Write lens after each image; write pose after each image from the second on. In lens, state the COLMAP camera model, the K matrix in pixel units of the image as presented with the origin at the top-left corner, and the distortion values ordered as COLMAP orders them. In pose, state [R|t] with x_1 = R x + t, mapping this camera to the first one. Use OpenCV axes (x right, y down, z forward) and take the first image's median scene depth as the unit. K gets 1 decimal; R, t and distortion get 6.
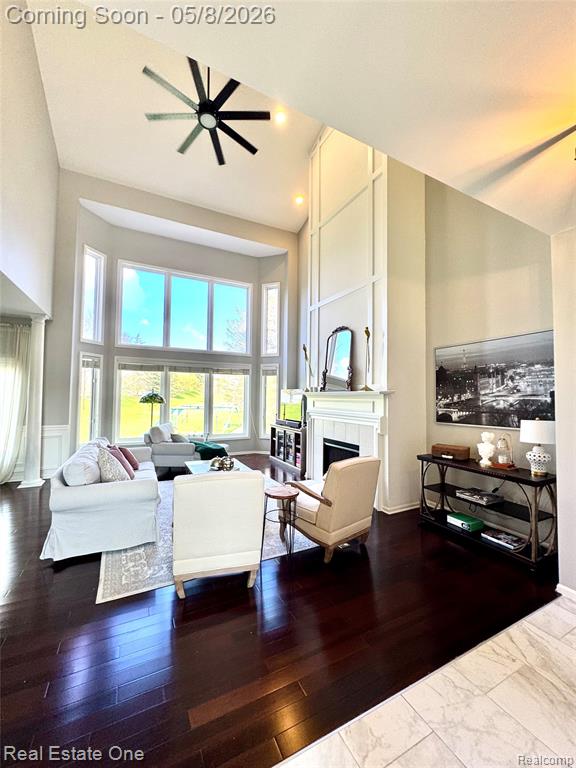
lens RADIAL K [[307.4, 0, 289.0], [0, 307.4, 384.5], [0, 0, 1]] dist [-0.004034, 0.000619]
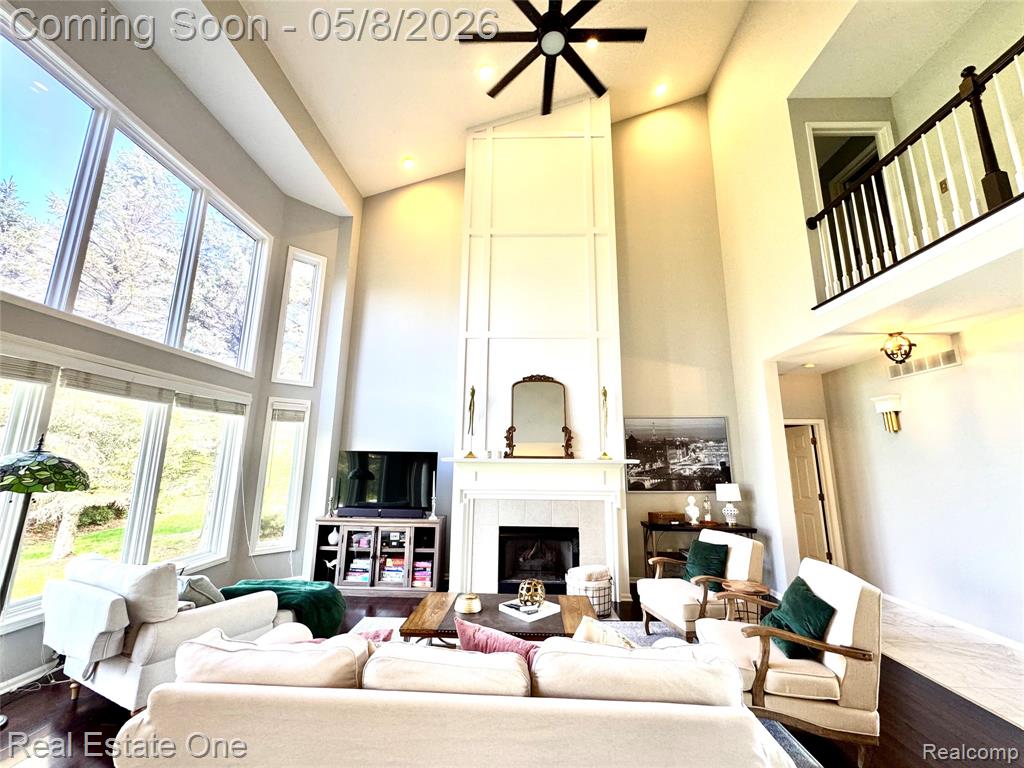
lens RADIAL K [[409.8, 0, 512.7], [0, 409.8, 381.0], [0, 0, 1]] dist [-0.004034, 0.000619]
pose [[0.485058, 0.166297, 0.858524, -0.992076], [-0.039697, 0.984927, -0.168353, 0.009264], [-0.873580, 0.047580, 0.484349, 0.720378]]
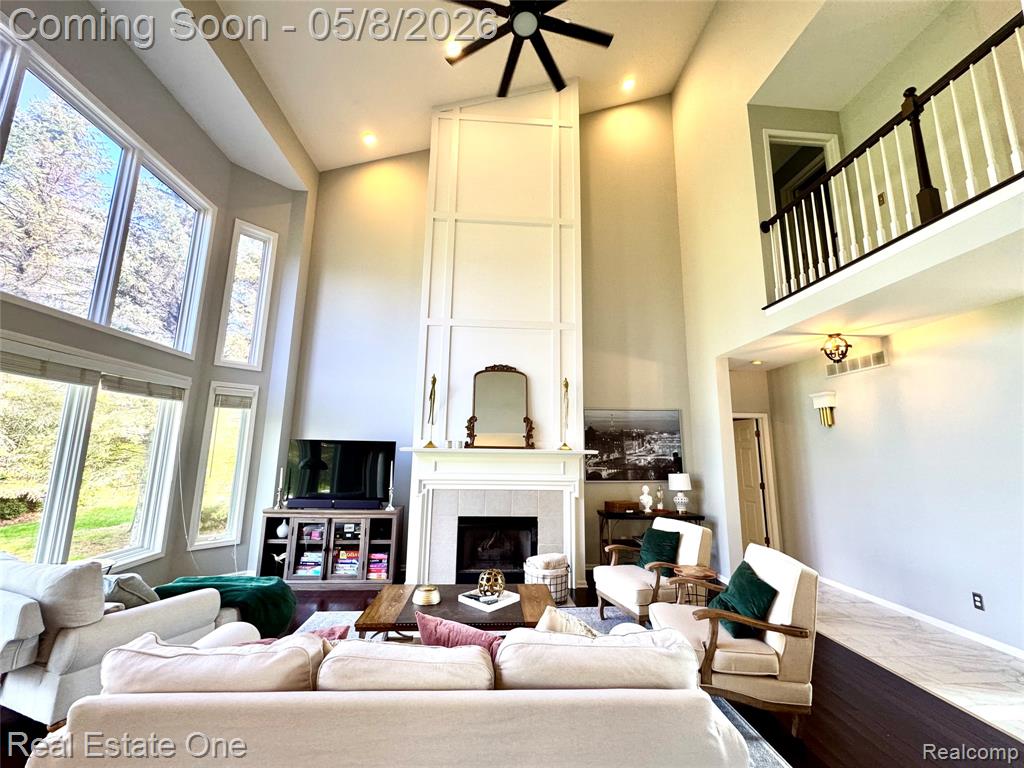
lens RADIAL K [[409.8, 0, 512.8], [0, 409.8, 381.5], [0, 0, 1]] dist [-0.004034, 0.000619]
pose [[0.393468, 0.154195, 0.906315, -0.986285], [-0.046706, 0.987914, -0.147801, 0.009094], [-0.918151, 0.015825, 0.395915, 0.734739]]
